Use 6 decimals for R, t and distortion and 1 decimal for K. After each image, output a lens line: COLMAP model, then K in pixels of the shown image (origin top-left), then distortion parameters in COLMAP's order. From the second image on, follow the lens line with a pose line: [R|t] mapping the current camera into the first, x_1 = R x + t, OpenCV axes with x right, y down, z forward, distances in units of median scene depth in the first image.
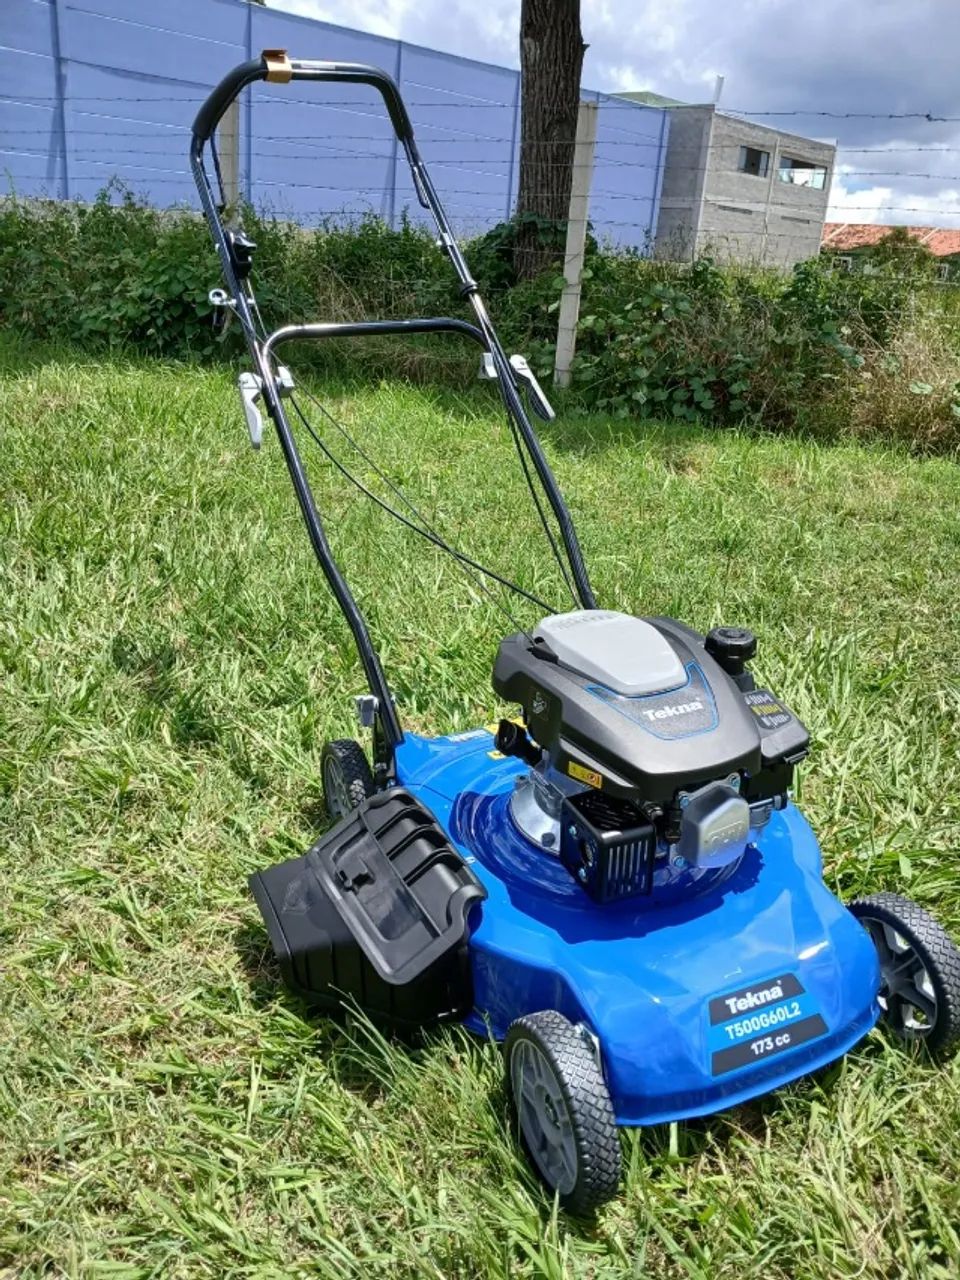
lens RADIAL K [[1006.6, 0, 480.0], [0, 1006.6, 640.0], [0, 0, 1]] dist [0.061981, -0.012265]
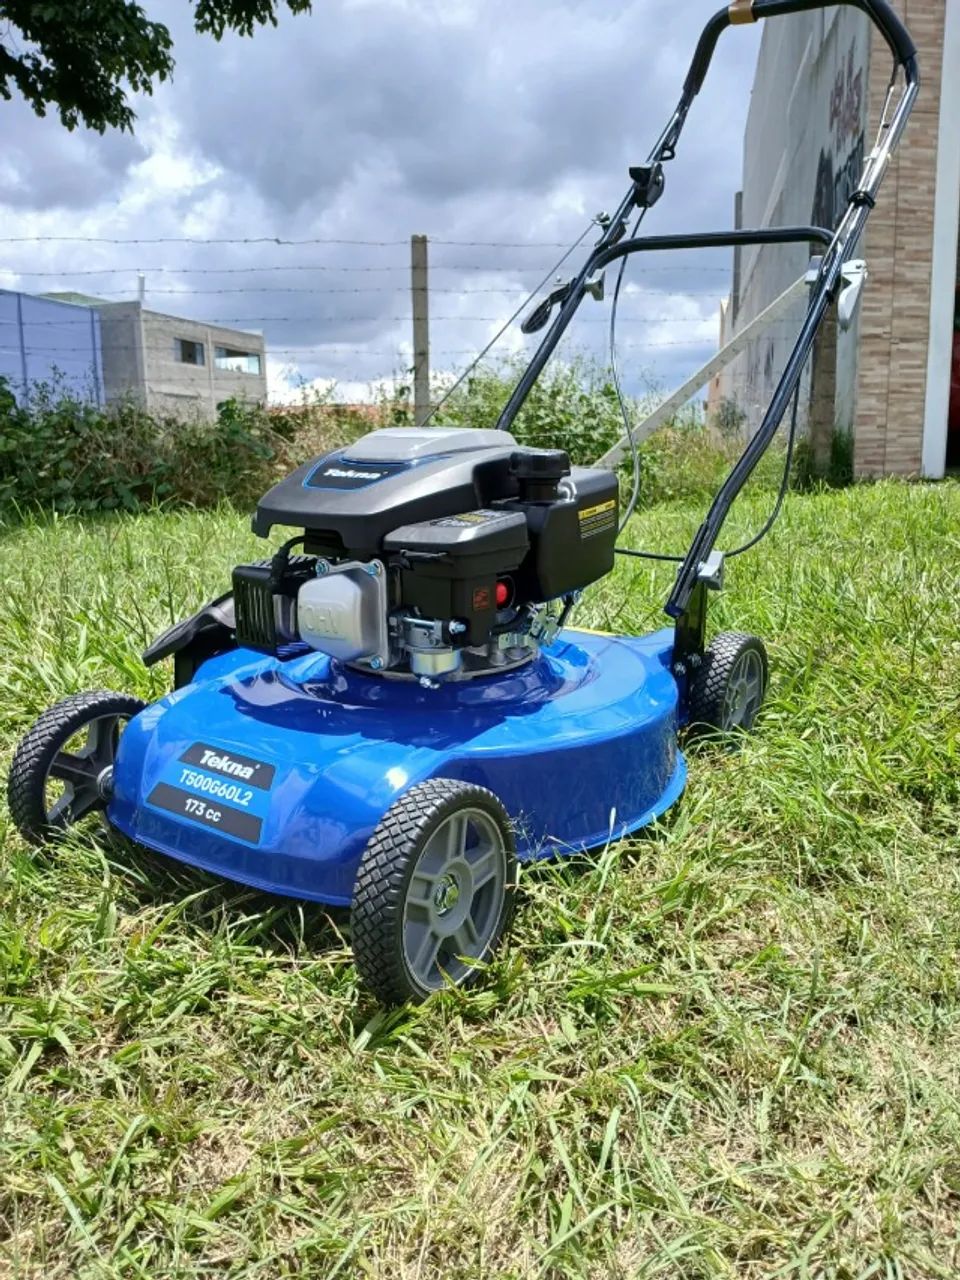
lens RADIAL K [[1024.2, 0, 480.0], [0, 1024.2, 640.0], [0, 0, 1]] dist [0.061598, -0.056391]
pose [[0.507973, 0.229442, -0.830253, 1.081162], [-0.366629, 0.929795, 0.032636, 0.147716], [0.779453, 0.287816, 0.556431, 0.655003]]
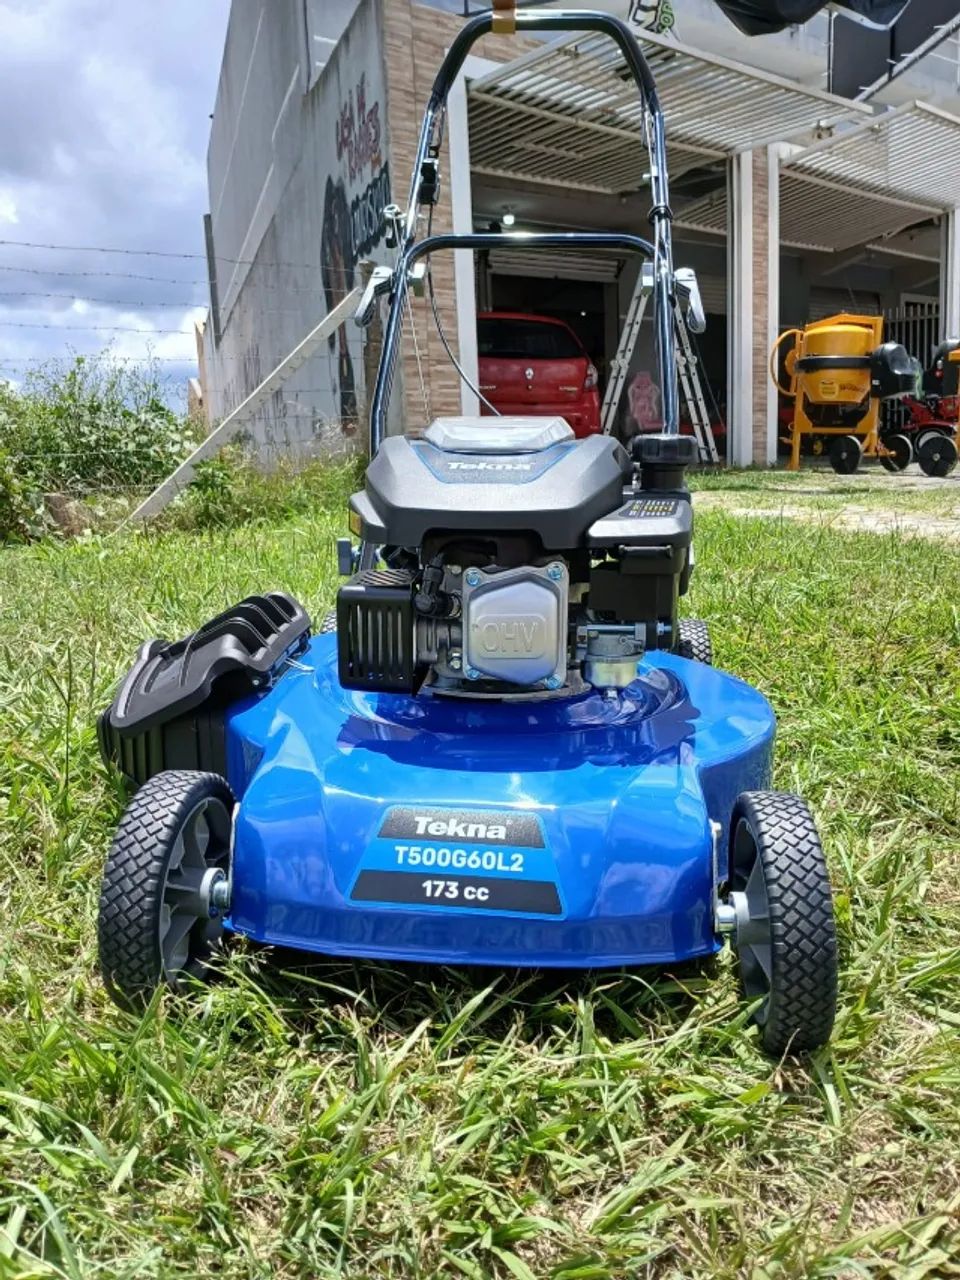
lens RADIAL K [[1024.2, 0, 480.0], [0, 1024.2, 640.0], [0, 0, 1]] dist [0.061598, -0.056391]
pose [[0.866807, 0.132048, -0.480842, 0.599901], [-0.223943, 0.964671, -0.138782, 0.323837], [0.445528, 0.227978, 0.865754, 0.378761]]
